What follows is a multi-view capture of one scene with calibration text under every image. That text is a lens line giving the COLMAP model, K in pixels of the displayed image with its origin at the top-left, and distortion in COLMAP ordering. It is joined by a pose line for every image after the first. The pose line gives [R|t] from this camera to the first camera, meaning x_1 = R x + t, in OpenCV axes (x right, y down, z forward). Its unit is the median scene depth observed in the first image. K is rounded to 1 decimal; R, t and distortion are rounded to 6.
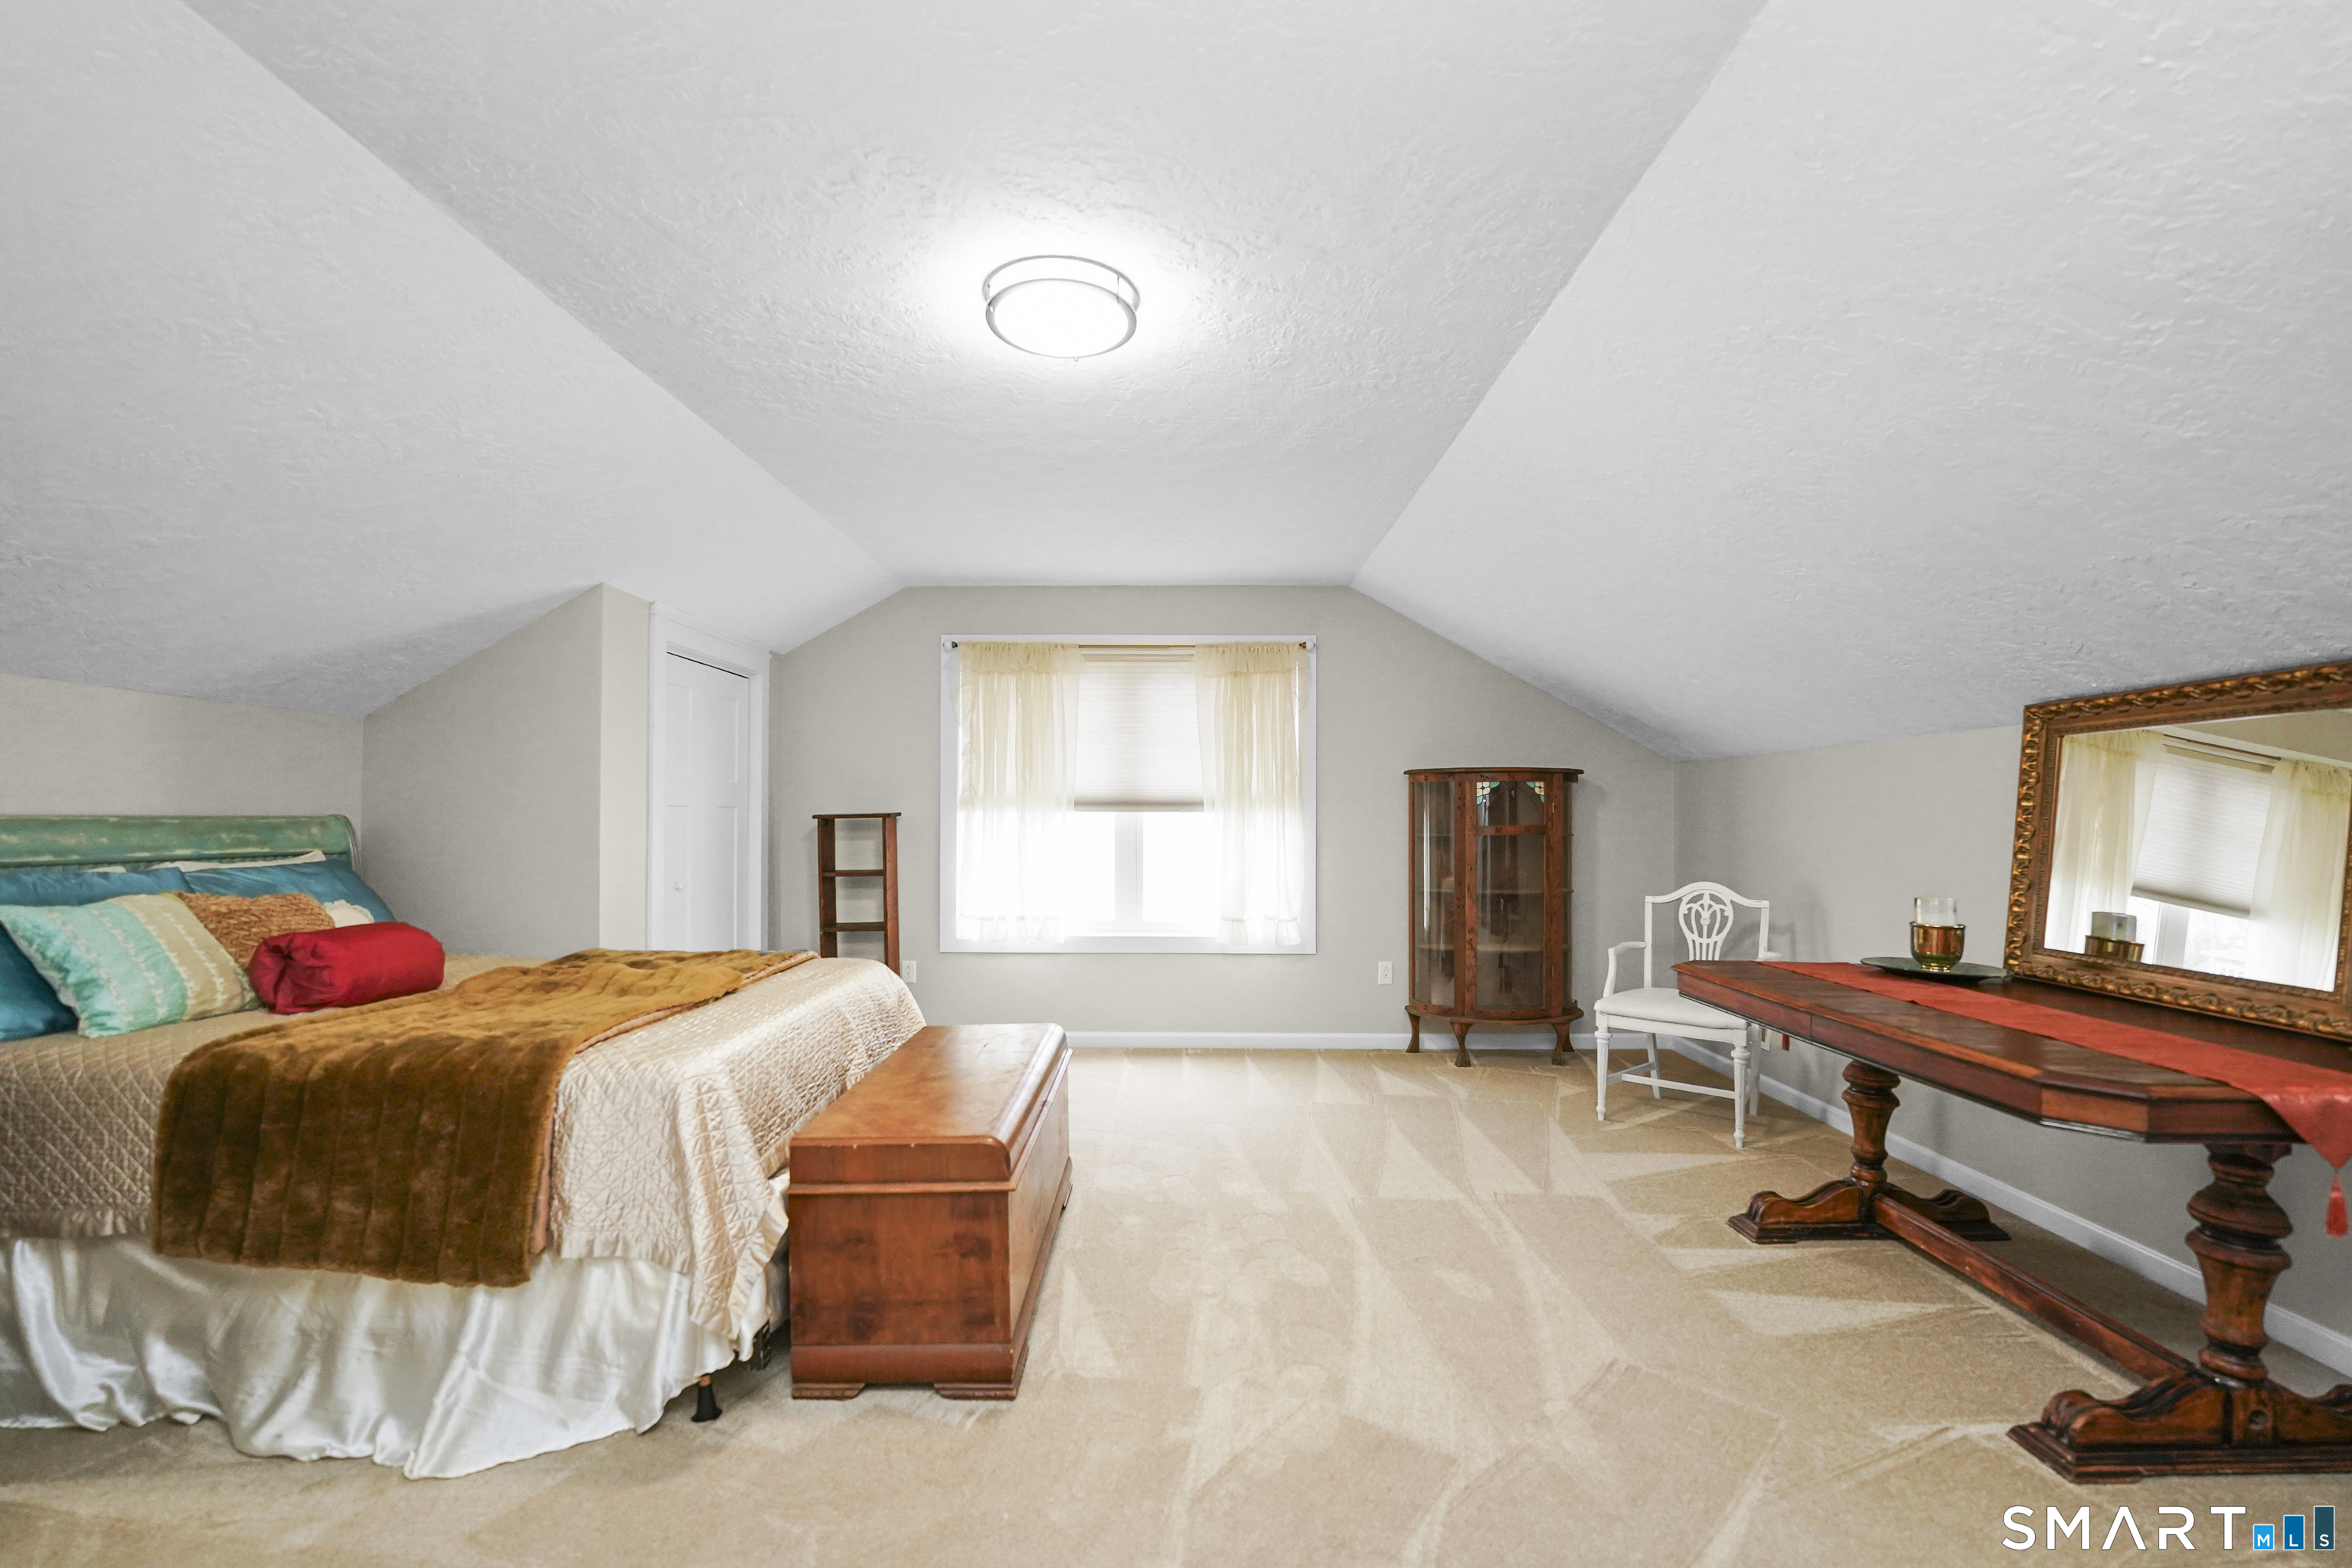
lens RADIAL K [[986.0, 0, 1172.7], [0, 986.0, 796.5], [0, 0, 1]] dist [-0.023210, 0.000080]
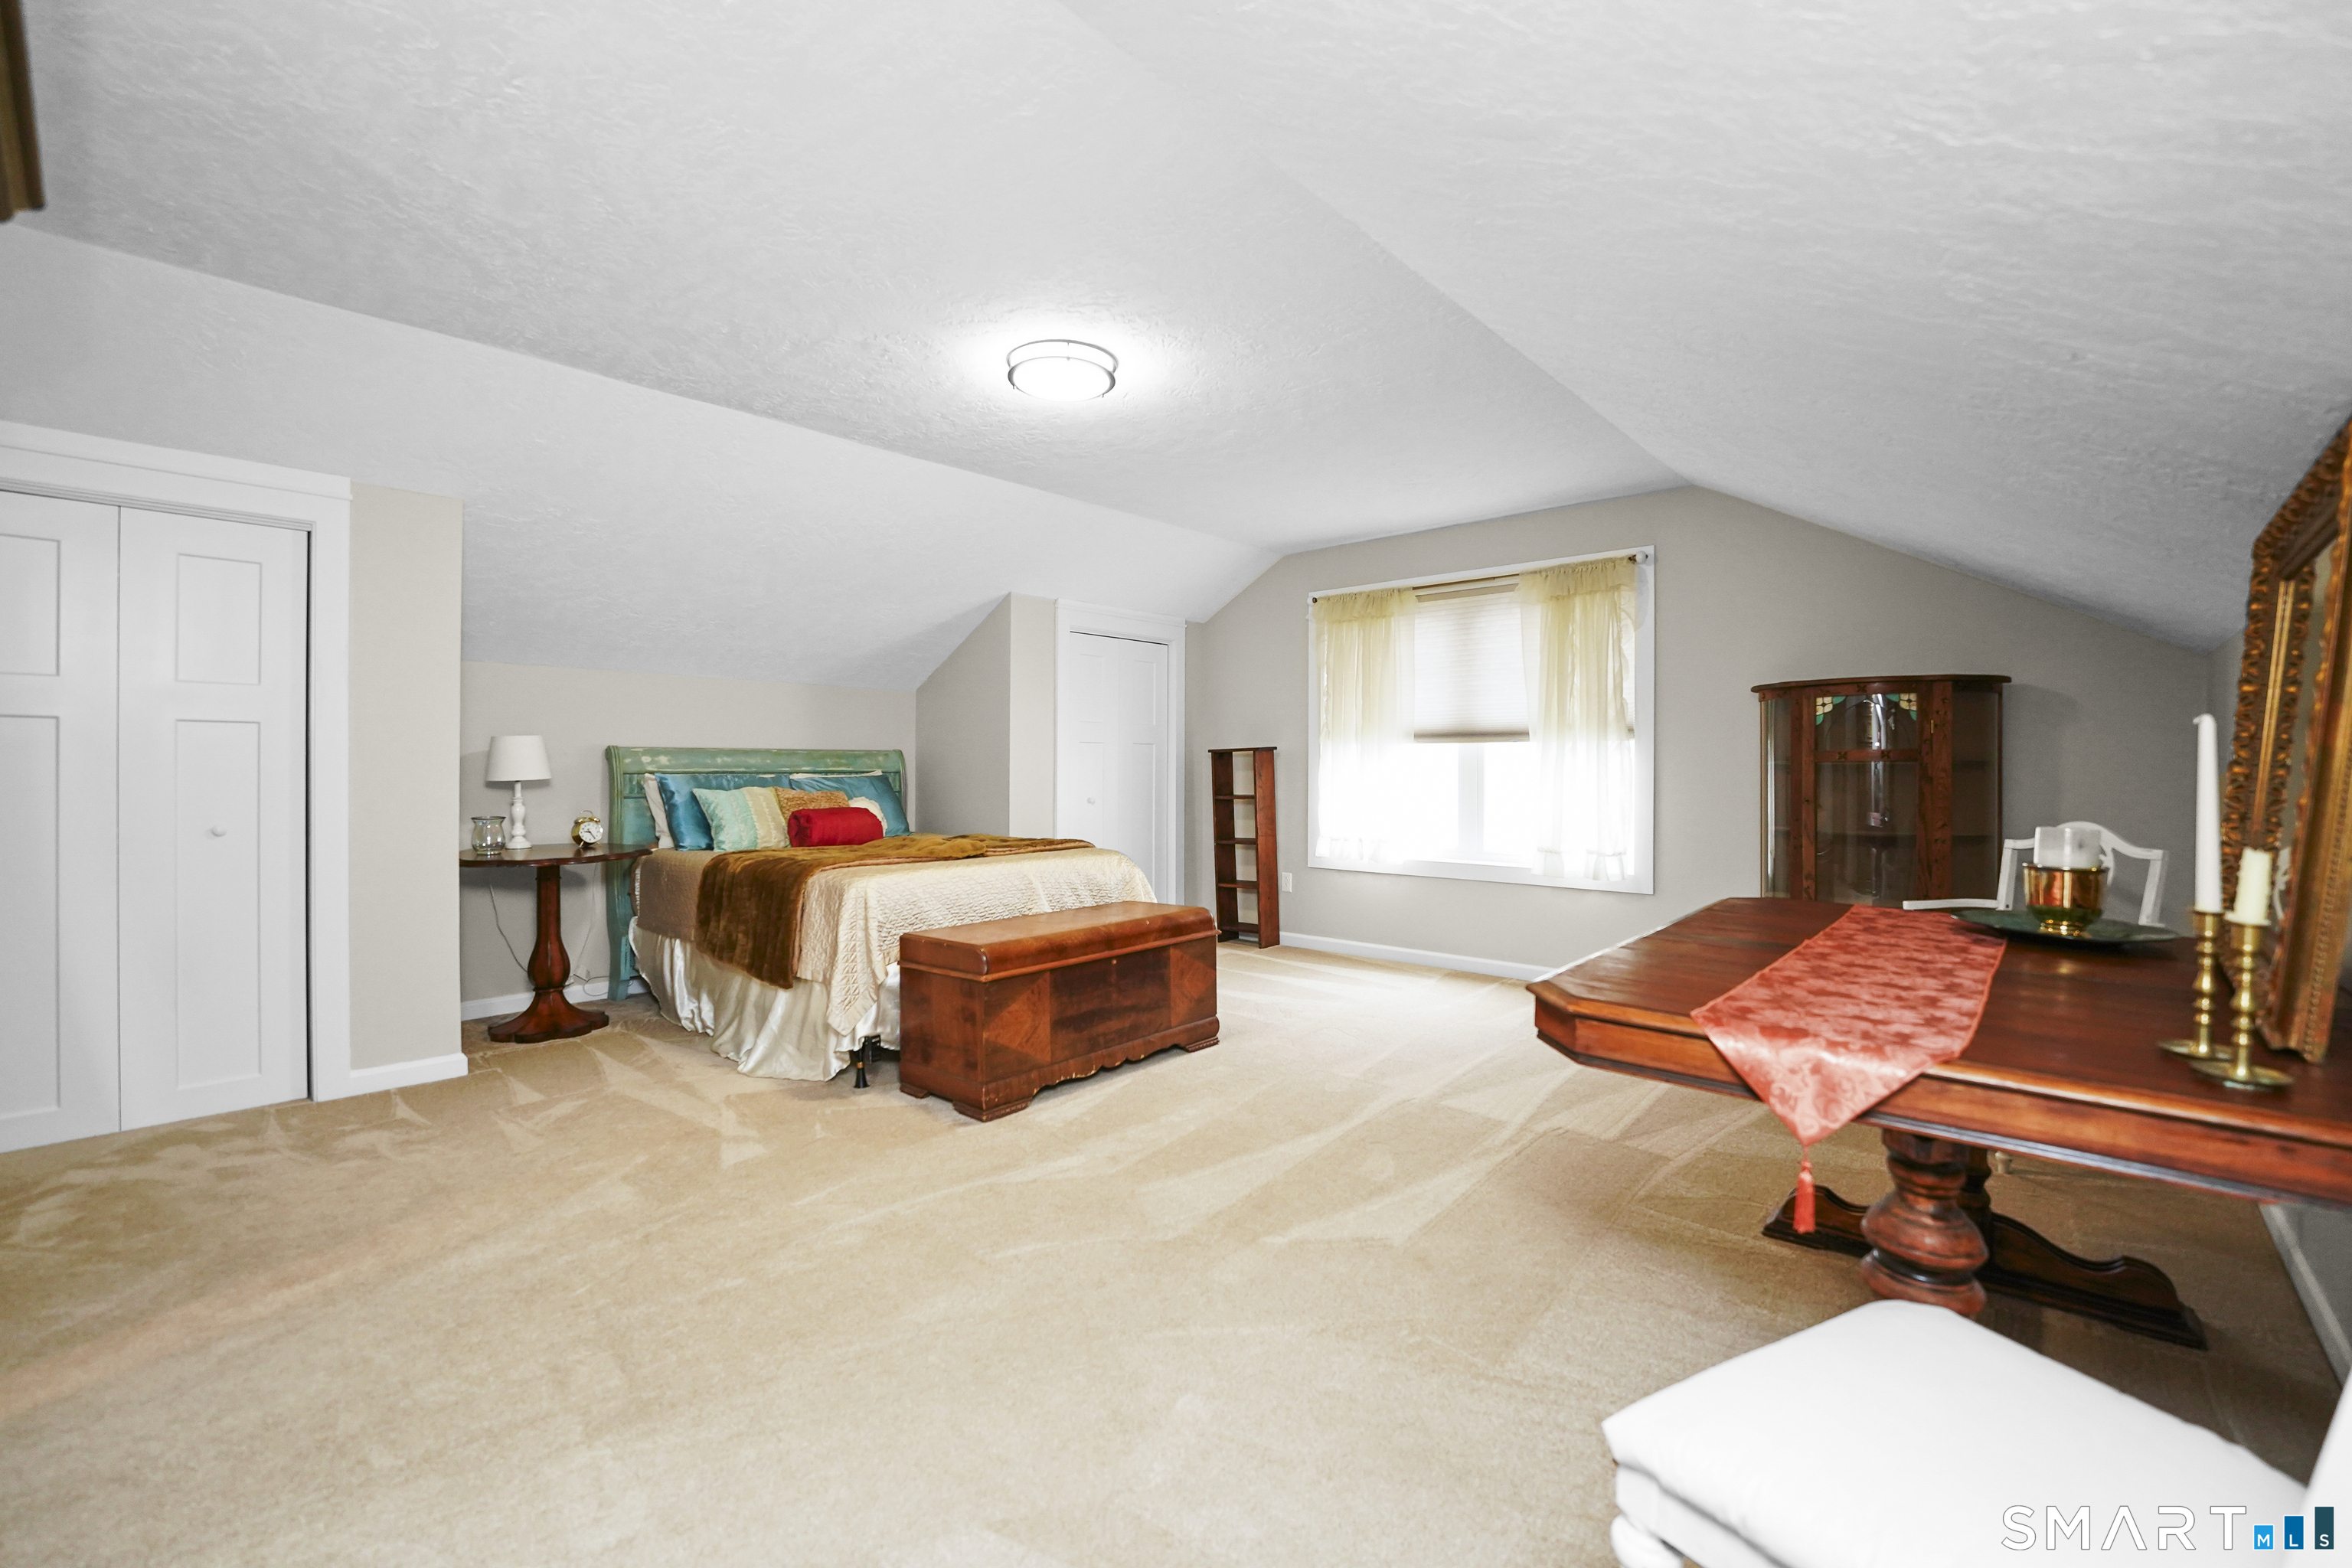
lens RADIAL K [[967.5, 0, 1176.0], [0, 967.5, 784.0], [0, 0, 1]] dist [-0.018430, 0.000237]
pose [[0.754570, 0.008763, -0.656161, 0.412299], [0.015068, 0.999416, 0.030676, 0.023508], [0.656046, -0.033034, 0.753998, 0.038324]]
